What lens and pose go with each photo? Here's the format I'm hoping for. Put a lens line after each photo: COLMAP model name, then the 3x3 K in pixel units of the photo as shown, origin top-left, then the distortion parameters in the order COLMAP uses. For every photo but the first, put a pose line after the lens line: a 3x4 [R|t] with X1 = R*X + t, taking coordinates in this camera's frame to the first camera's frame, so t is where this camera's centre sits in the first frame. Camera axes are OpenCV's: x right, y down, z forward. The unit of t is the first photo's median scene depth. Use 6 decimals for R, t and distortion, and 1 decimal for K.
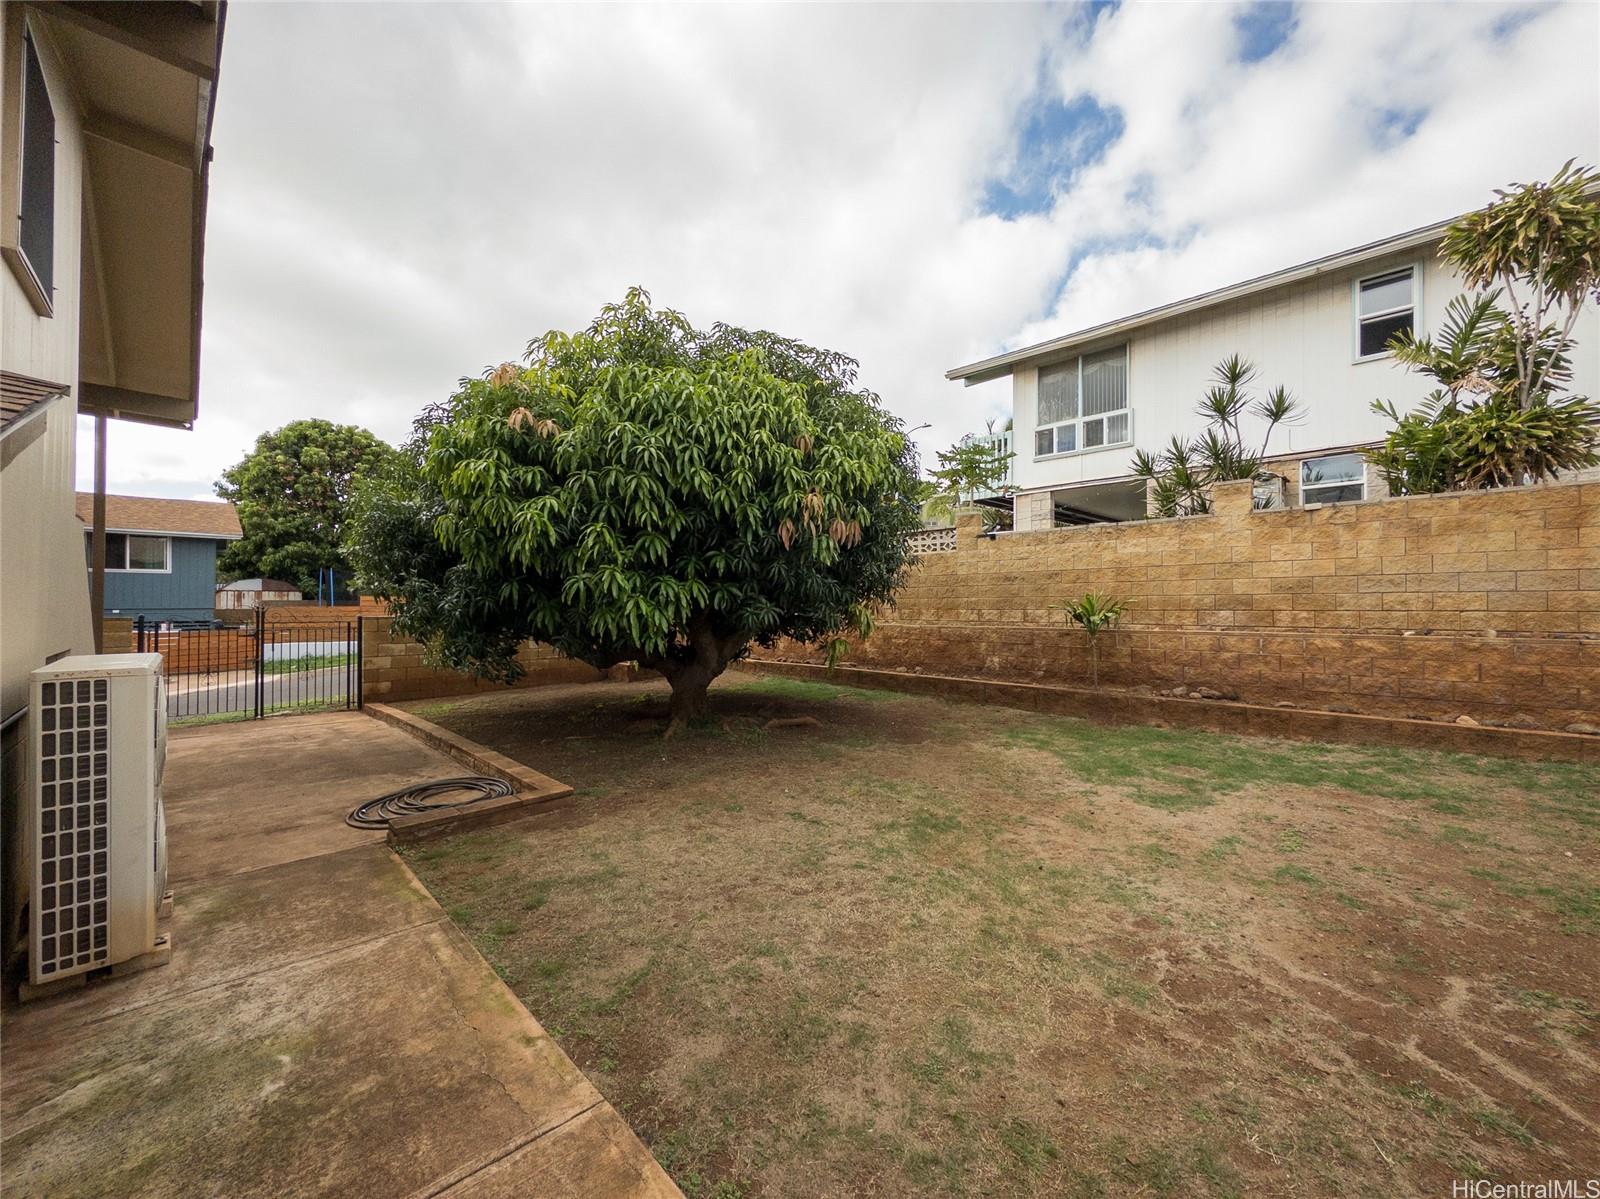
lens RADIAL K [[659.7, 0, 800.0], [0, 659.7, 599.5], [0, 0, 1]] dist [-0.000086, 0.000035]
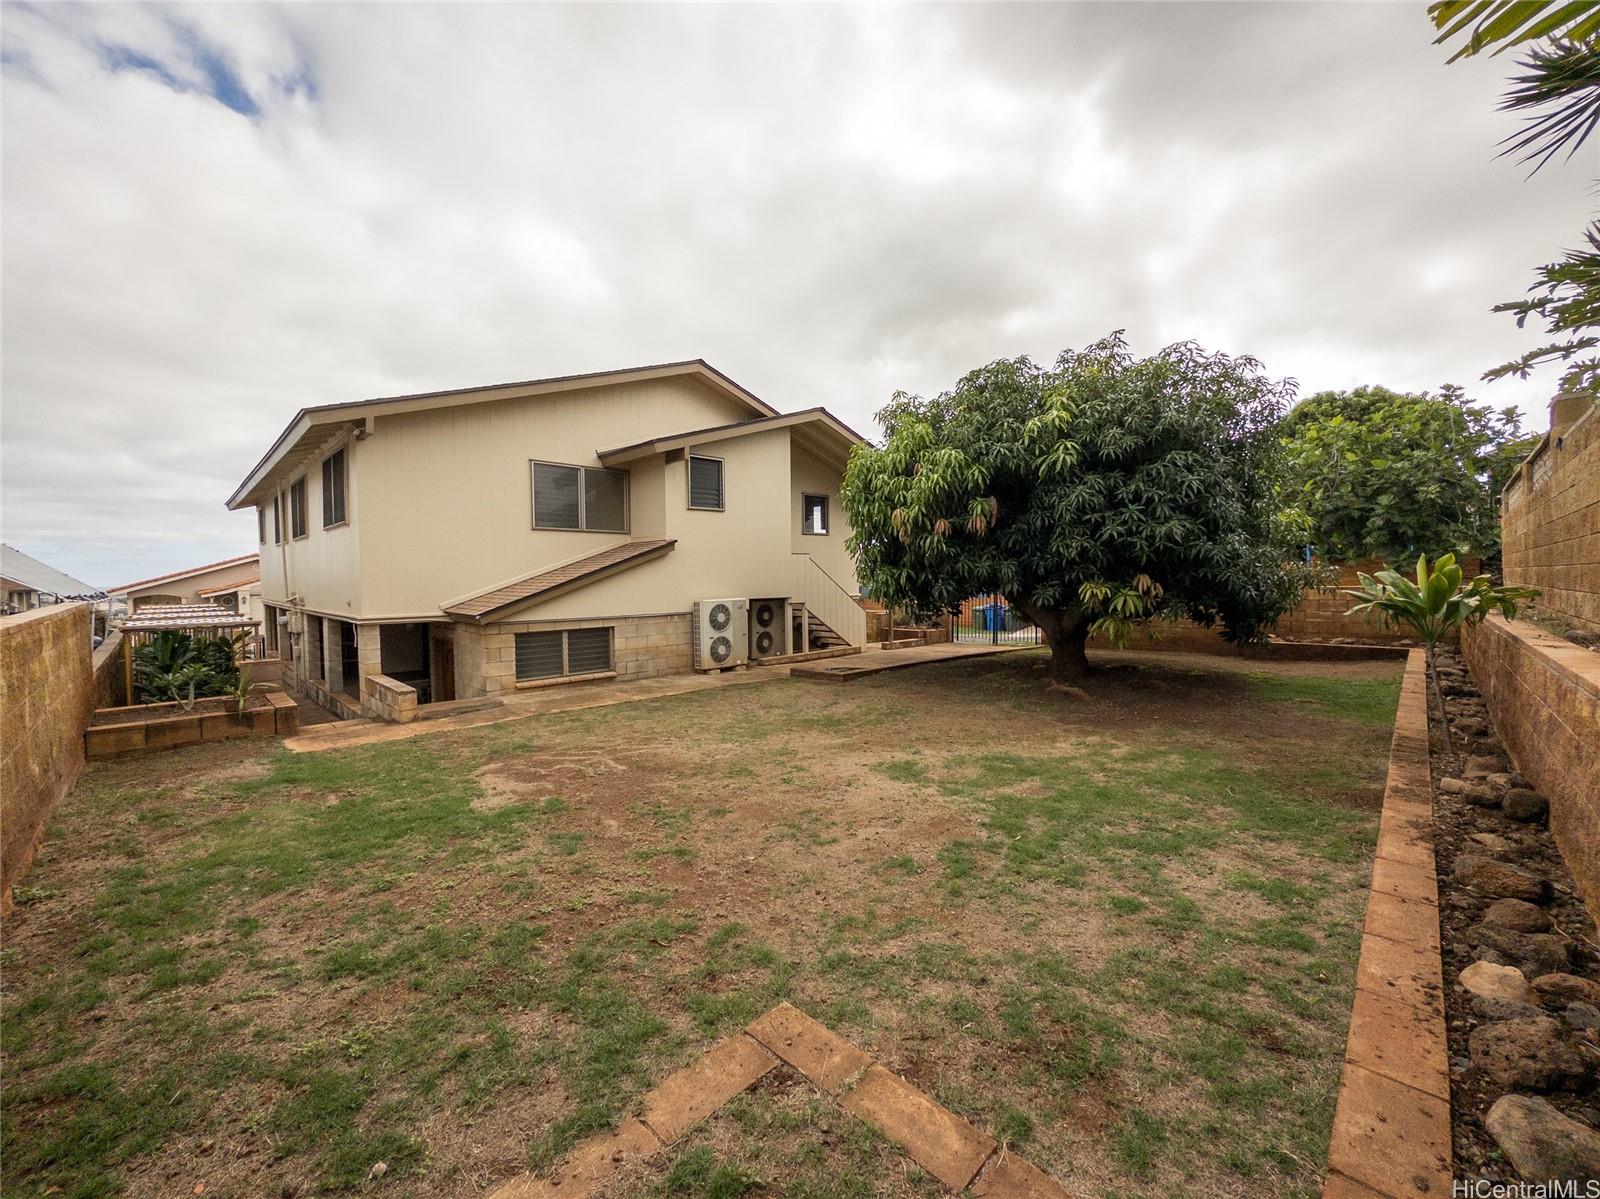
lens RADIAL K [[659.7, 0, 800.0], [0, 659.7, 599.5], [0, 0, 1]] dist [-0.000086, 0.000035]
pose [[-0.012152, 0.031981, -0.999415, 2.985852], [0.022950, 0.999234, 0.031697, -0.029881], [0.999663, -0.022551, -0.012877, 1.543427]]
